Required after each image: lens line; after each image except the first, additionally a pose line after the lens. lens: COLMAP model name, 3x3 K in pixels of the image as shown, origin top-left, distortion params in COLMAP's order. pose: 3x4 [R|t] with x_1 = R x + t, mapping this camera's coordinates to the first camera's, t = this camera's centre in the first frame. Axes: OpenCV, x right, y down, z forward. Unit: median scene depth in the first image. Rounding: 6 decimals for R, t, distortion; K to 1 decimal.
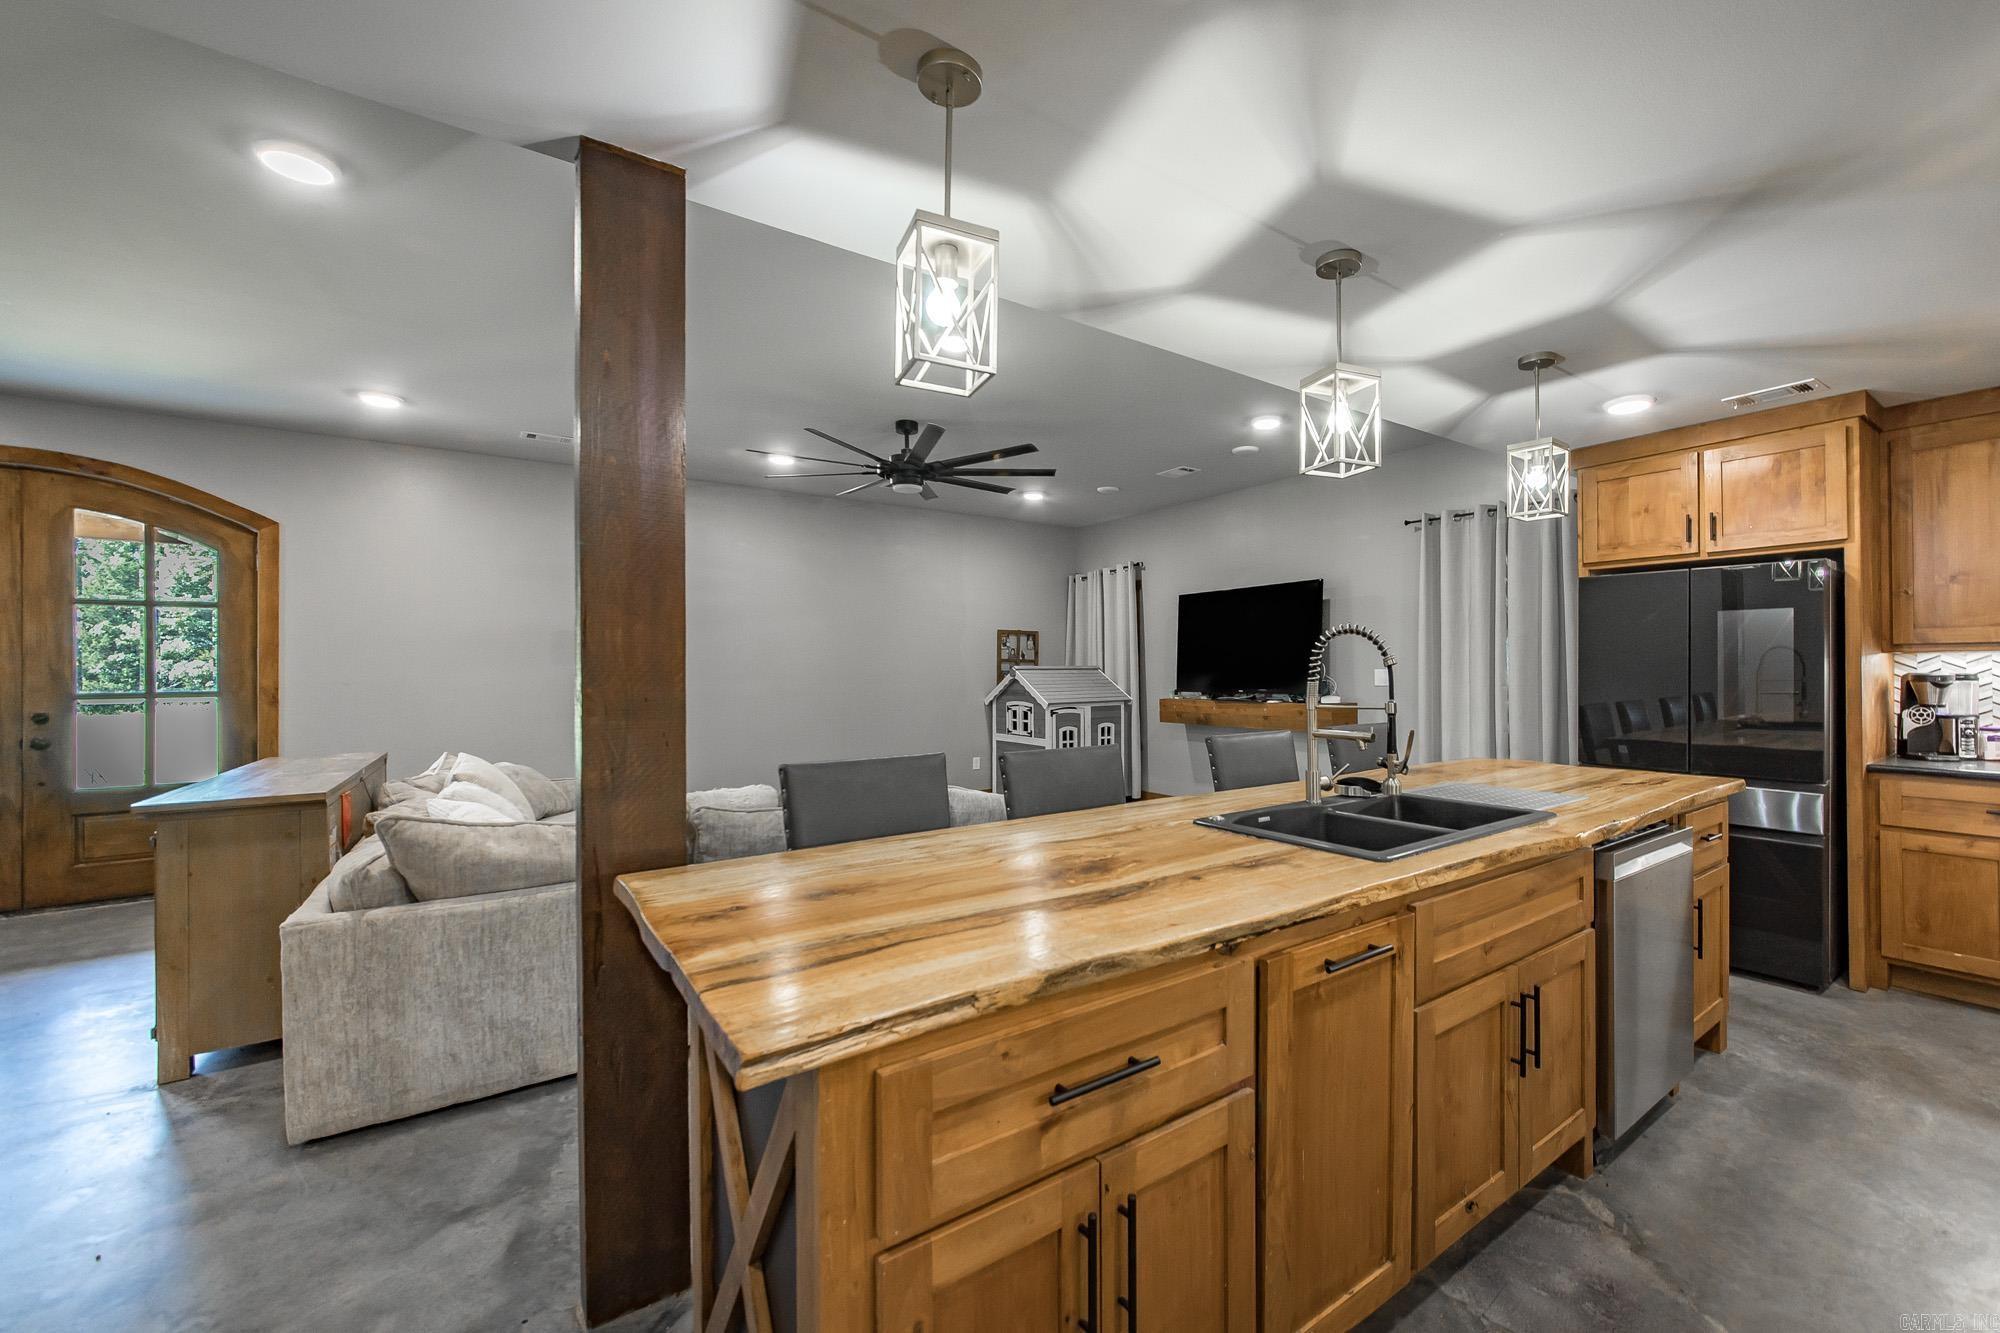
lens RADIAL K [[803.8, 0, 1088.2], [0, 803.8, 671.6], [0, 0, 1]] dist [-0.000206, 0.000142]
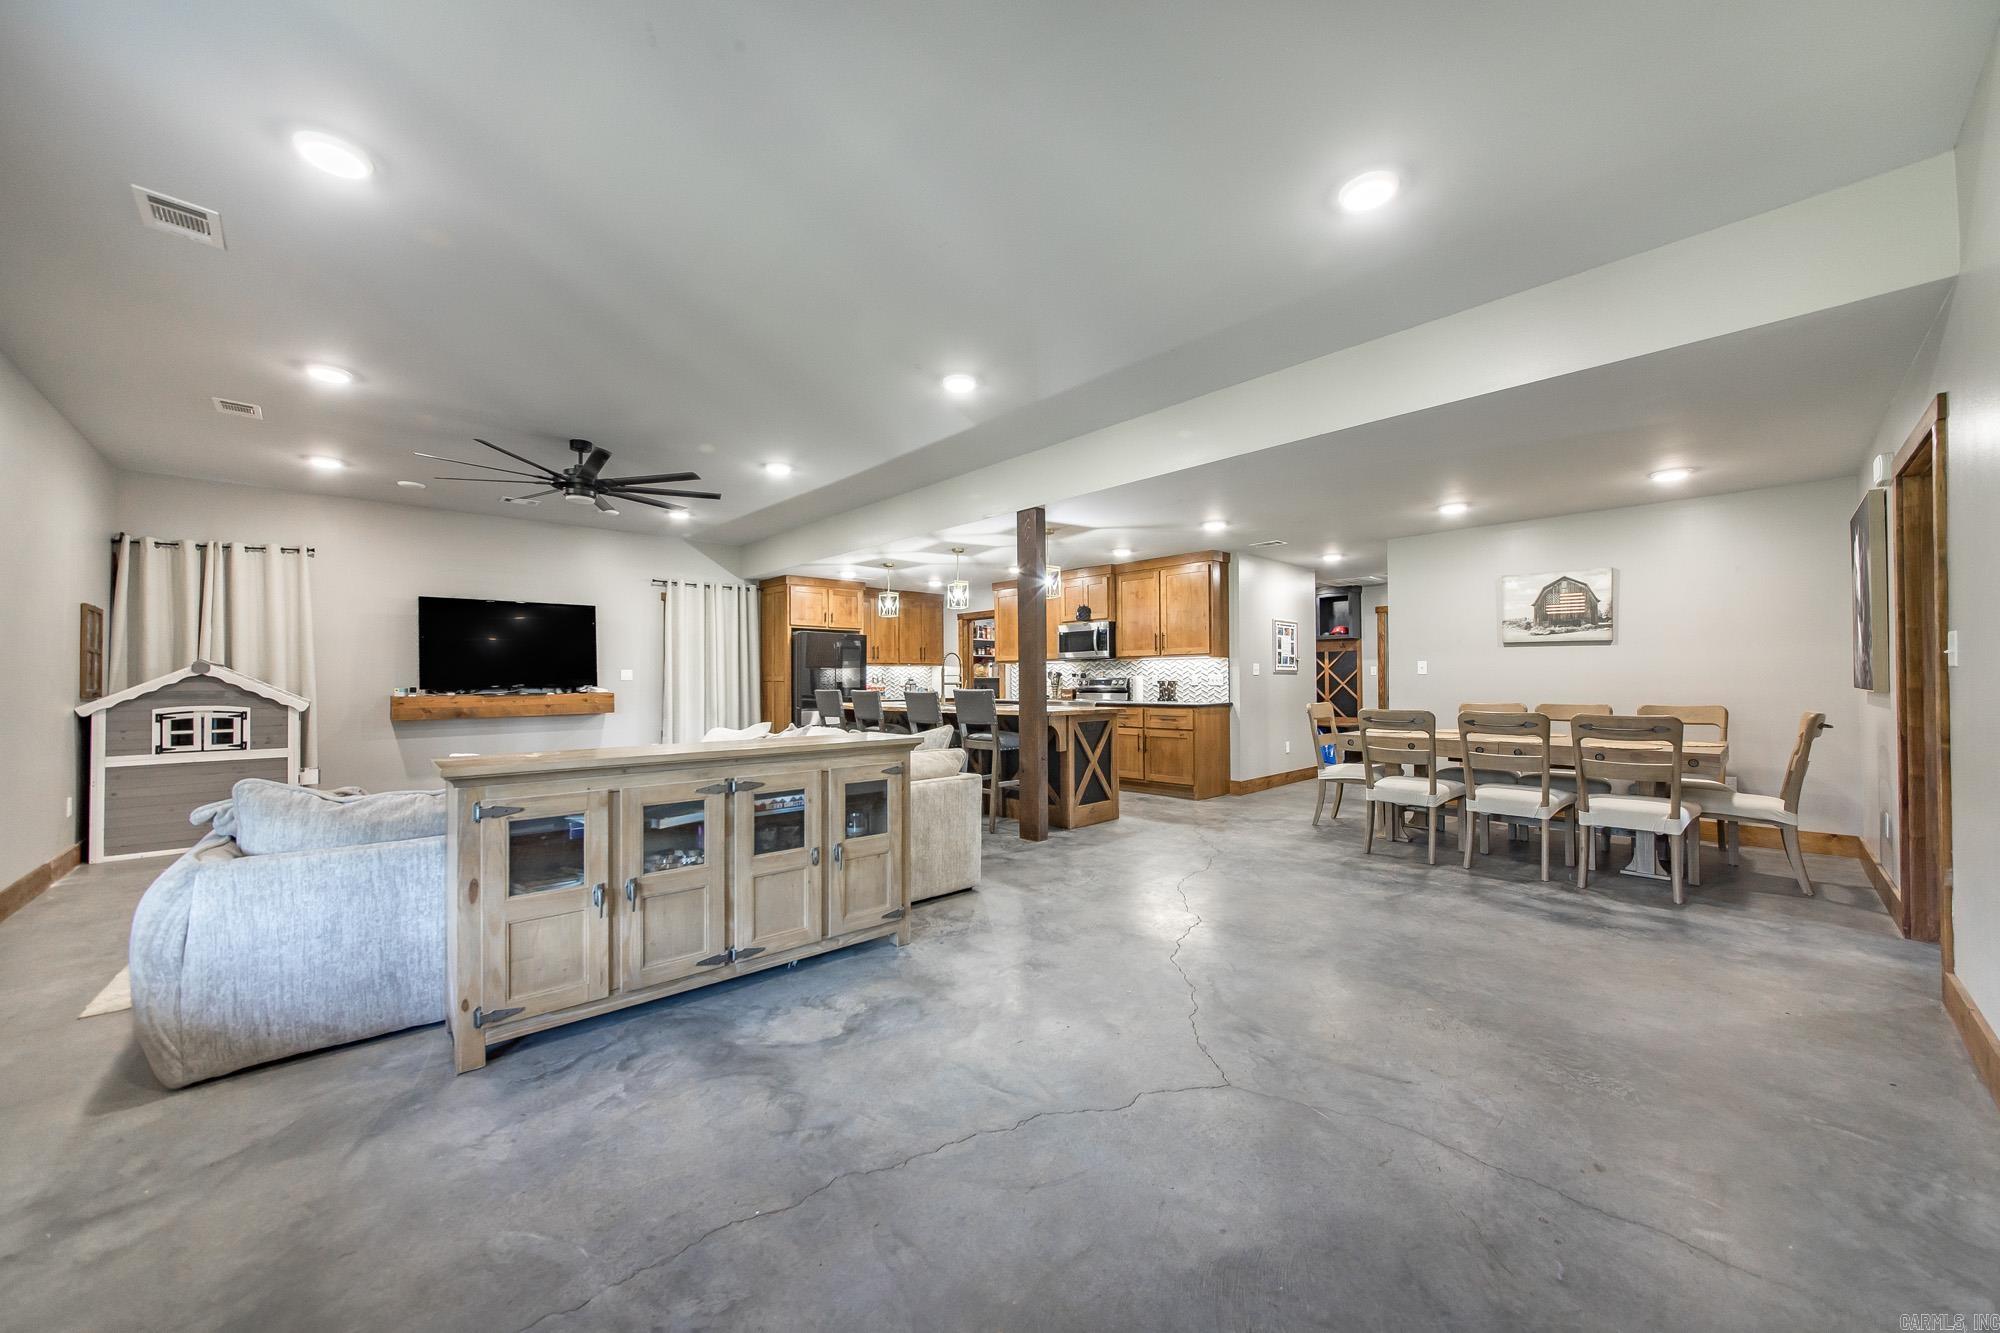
lens RADIAL K [[722.8, 0, 983.9], [0, 722.8, 677.5], [0, 0, 1]] dist [0.002399, 0.002630]
pose [[-0.084080, 0.010570, 0.996403, -1.895585], [0.011384, 0.999889, -0.009647, 0.058395], [-0.996394, 0.010532, -0.084191, 0.764182]]
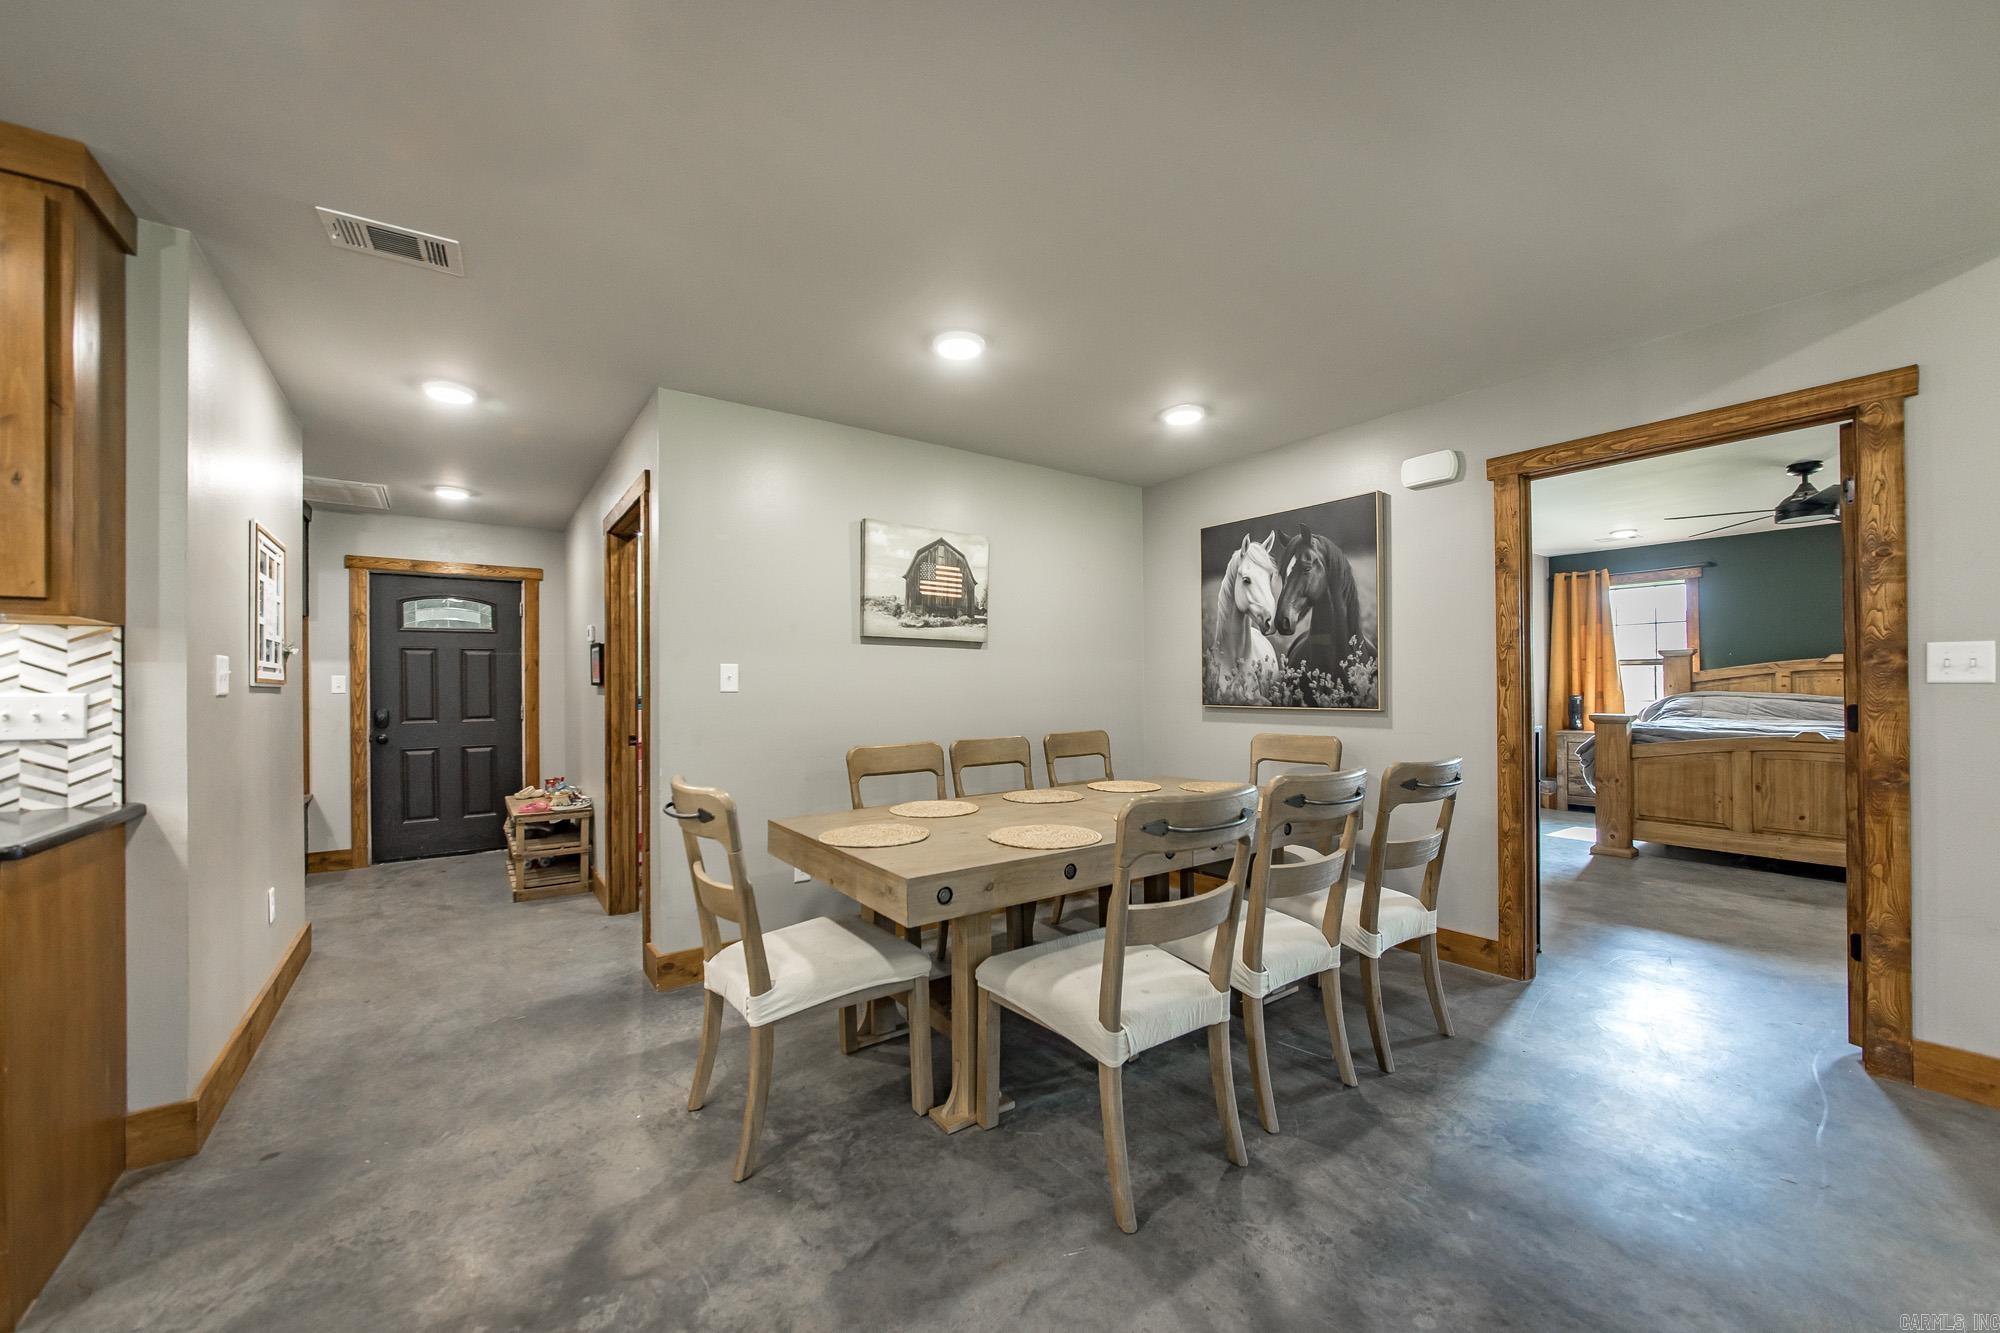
lens RADIAL K [[748.5, 0, 1003.9], [0, 748.5, 677.6], [0, 0, 1]] dist [-0.015011, 0.000071]
pose [[-0.999519, 0.015066, 0.027092, -0.447164], [0.014904, 0.999870, -0.006160, 0.036898], [-0.027182, -0.005754, -0.999614, 0.375077]]
